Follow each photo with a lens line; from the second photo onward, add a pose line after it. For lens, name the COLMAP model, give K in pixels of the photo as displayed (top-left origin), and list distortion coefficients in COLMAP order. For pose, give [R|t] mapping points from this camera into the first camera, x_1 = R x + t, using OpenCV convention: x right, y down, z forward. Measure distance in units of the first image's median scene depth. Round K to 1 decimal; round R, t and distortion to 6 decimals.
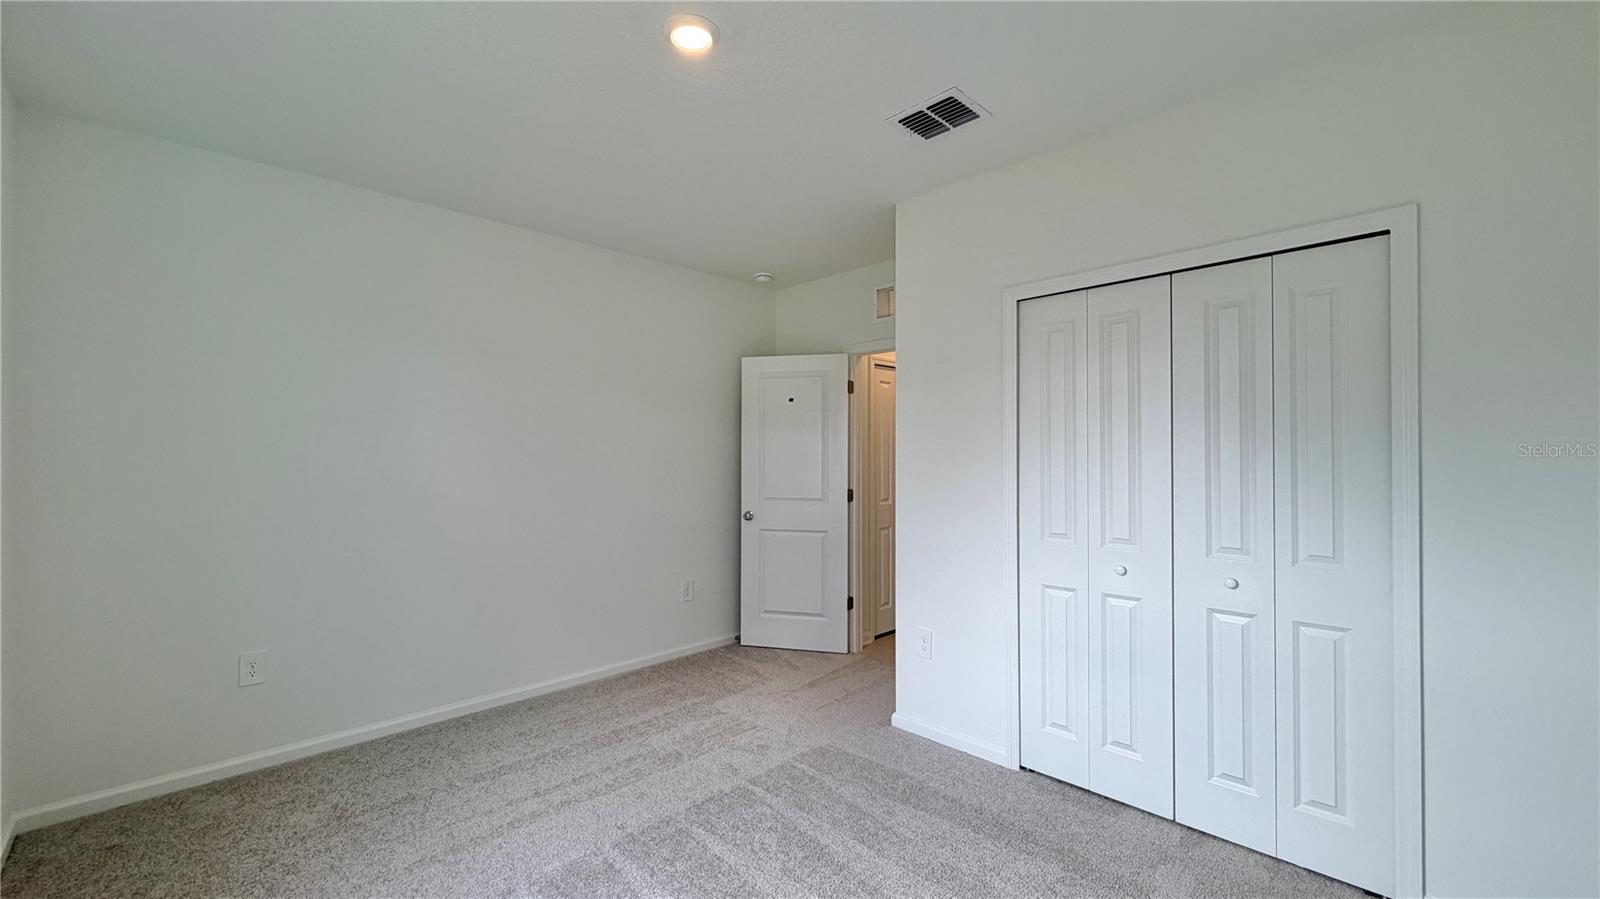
lens RADIAL K [[641.5, 0, 800.0], [0, 641.5, 449.5], [0, 0, 1]] dist [0.014033, -0.000122]
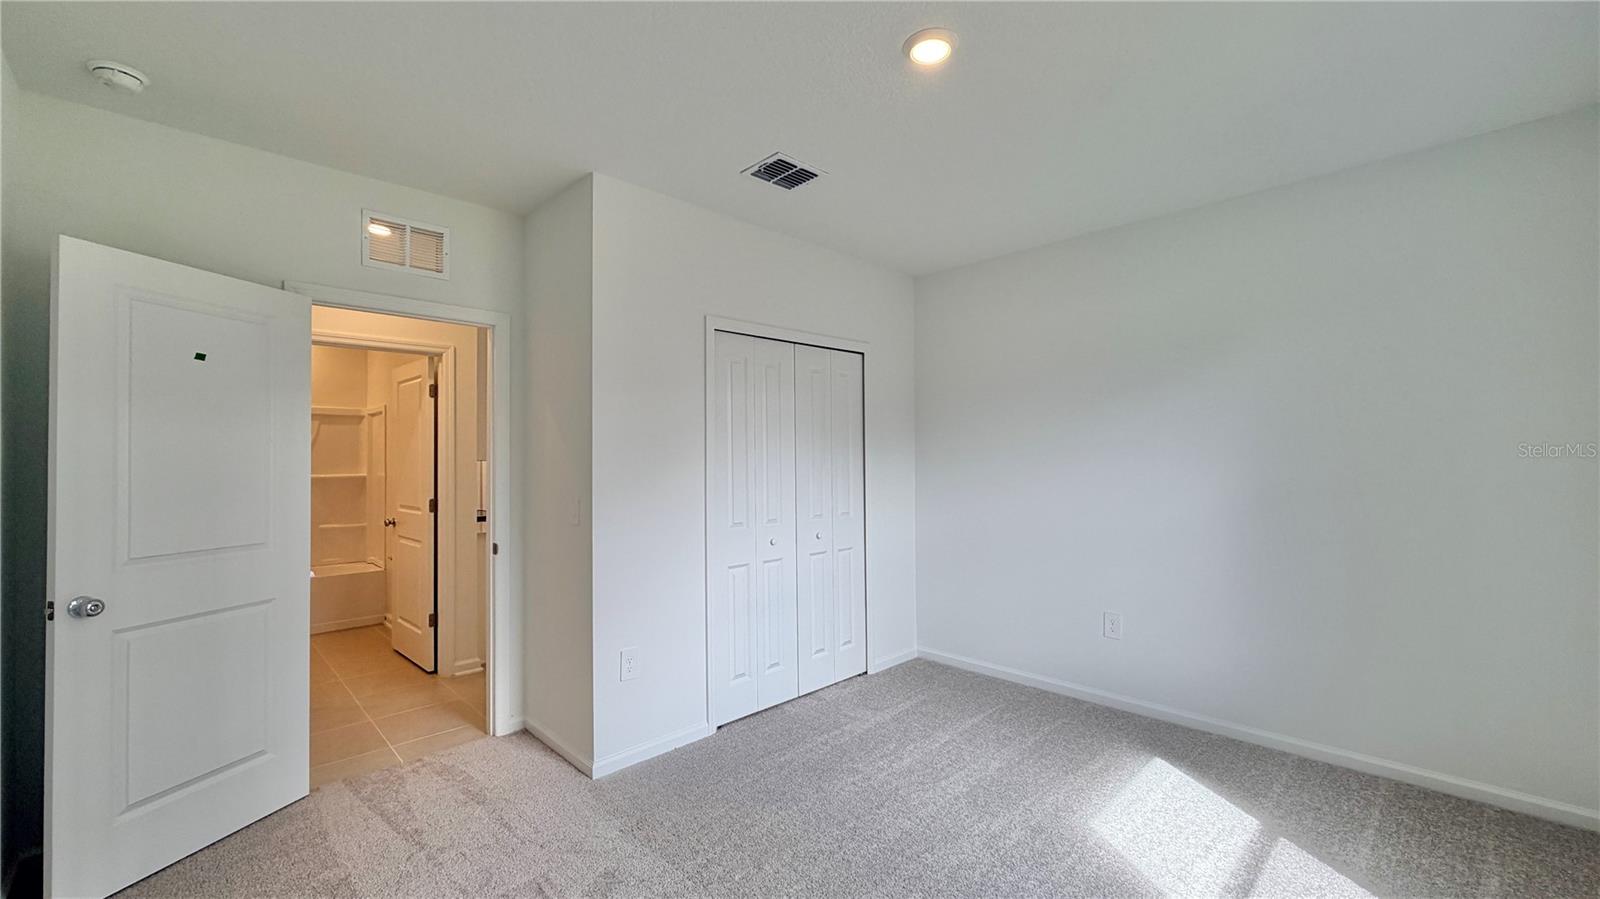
lens RADIAL K [[641.5, 0, 800.0], [0, 641.5, 449.5], [0, 0, 1]] dist [0.014033, -0.000122]
pose [[0.021827, 0.013065, 0.999676, -0.862746], [-0.002533, 0.999912, -0.013012, 0.002566], [-0.999759, -0.002248, 0.021858, 0.859334]]
